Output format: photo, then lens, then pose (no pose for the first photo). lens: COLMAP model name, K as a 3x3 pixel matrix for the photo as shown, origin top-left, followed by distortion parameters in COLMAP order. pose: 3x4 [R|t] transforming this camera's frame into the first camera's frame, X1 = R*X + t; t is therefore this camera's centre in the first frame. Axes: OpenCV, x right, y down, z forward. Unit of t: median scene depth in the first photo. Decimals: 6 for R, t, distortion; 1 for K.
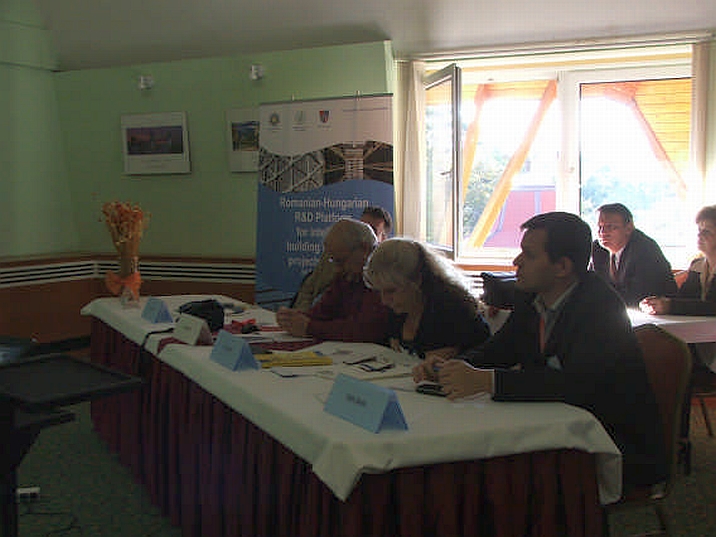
lens RADIAL K [[990.5, 0, 369.6], [0, 990.5, 269.3], [0, 0, 1]] dist [-0.120868, 0.342409]
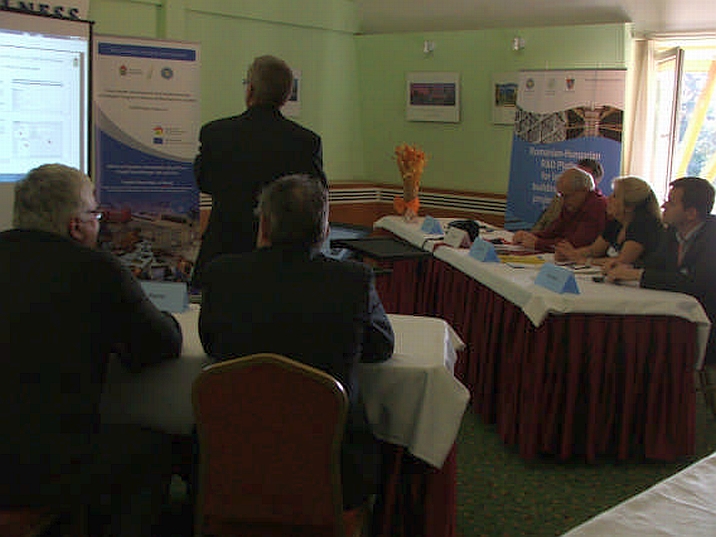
lens RADIAL K [[990.5, 0, 369.6], [0, 990.5, 269.3], [0, 0, 1]] dist [-0.120868, 0.342409]
pose [[0.964738, 0.083495, -0.249620, 0.038503], [-0.067972, 0.995215, 0.070187, 0.007138], [0.254286, -0.050745, 0.965797, -0.266070]]
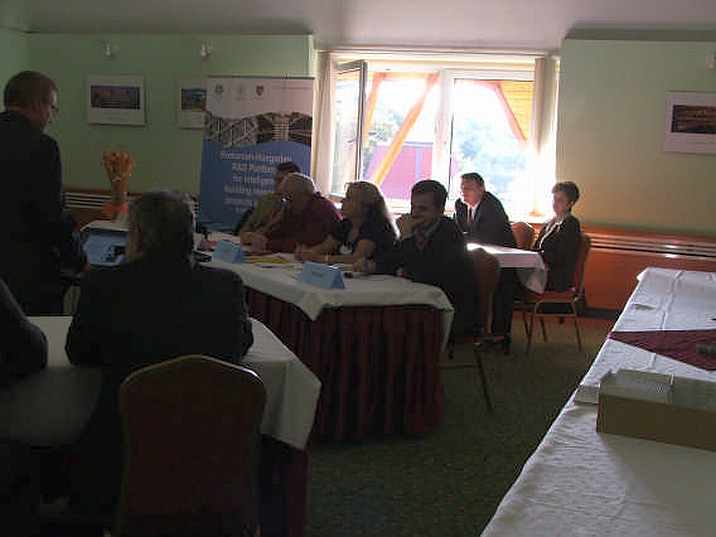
lens RADIAL K [[990.5, 0, 369.6], [0, 990.5, 269.3], [0, 0, 1]] dist [-0.120868, 0.342409]
pose [[0.991192, 0.045553, 0.124351, -0.053739], [-0.051943, 0.997465, 0.048637, 0.009032], [-0.121821, -0.054667, 0.991046, -0.316319]]
